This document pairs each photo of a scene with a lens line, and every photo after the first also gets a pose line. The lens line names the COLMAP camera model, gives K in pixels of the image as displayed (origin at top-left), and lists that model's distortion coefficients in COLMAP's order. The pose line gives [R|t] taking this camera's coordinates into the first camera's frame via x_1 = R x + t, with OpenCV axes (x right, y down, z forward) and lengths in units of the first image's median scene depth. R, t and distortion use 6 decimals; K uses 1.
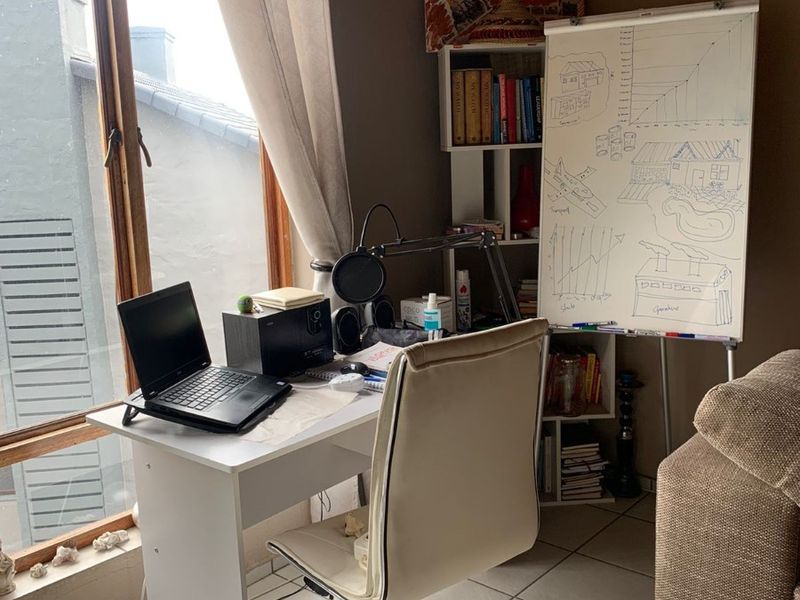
lens RADIAL K [[763.8, 0, 400.3], [0, 763.8, 310.6], [0, 0, 1]] dist [0.001616, 0.001055]
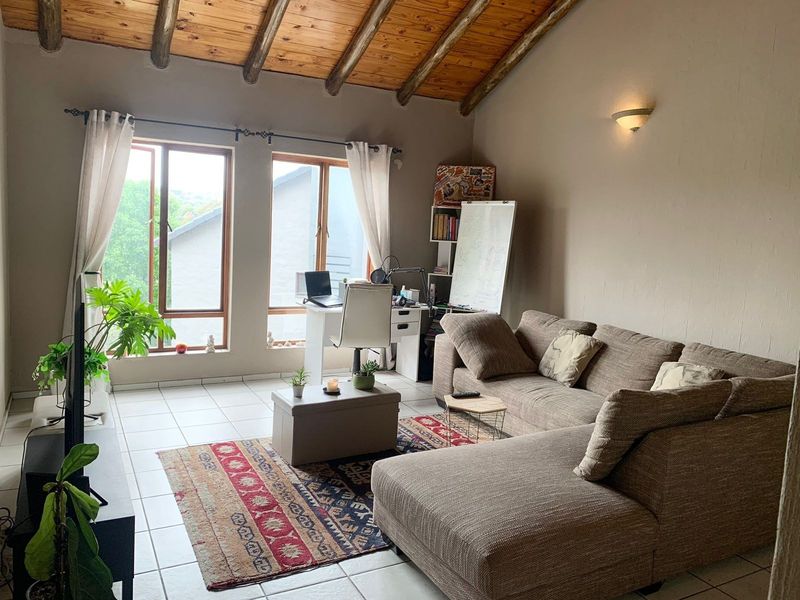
lens RADIAL K [[616.3, 0, 400.0], [0, 616.3, 300.0], [0, 0, 1]] dist [0.035441, -0.003997]
pose [[0.917998, 0.118421, -0.378492, 0.895971], [-0.153266, 0.986163, -0.063185, 0.179191], [0.365772, 0.116014, 0.923446, -1.204265]]
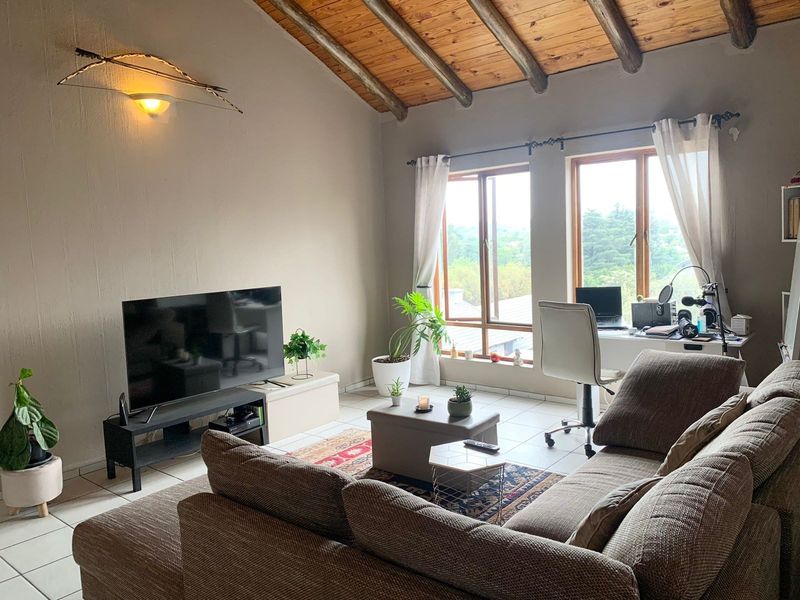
lens RADIAL K [[616.3, 0, 400.0], [0, 616.3, 300.0], [0, 0, 1]] dist [0.035441, -0.003997]
pose [[-0.031863, 0.126972, -0.991394, 1.671744], [-0.163612, 0.977856, 0.130496, -0.125700], [0.986010, 0.166362, -0.010383, 0.149478]]
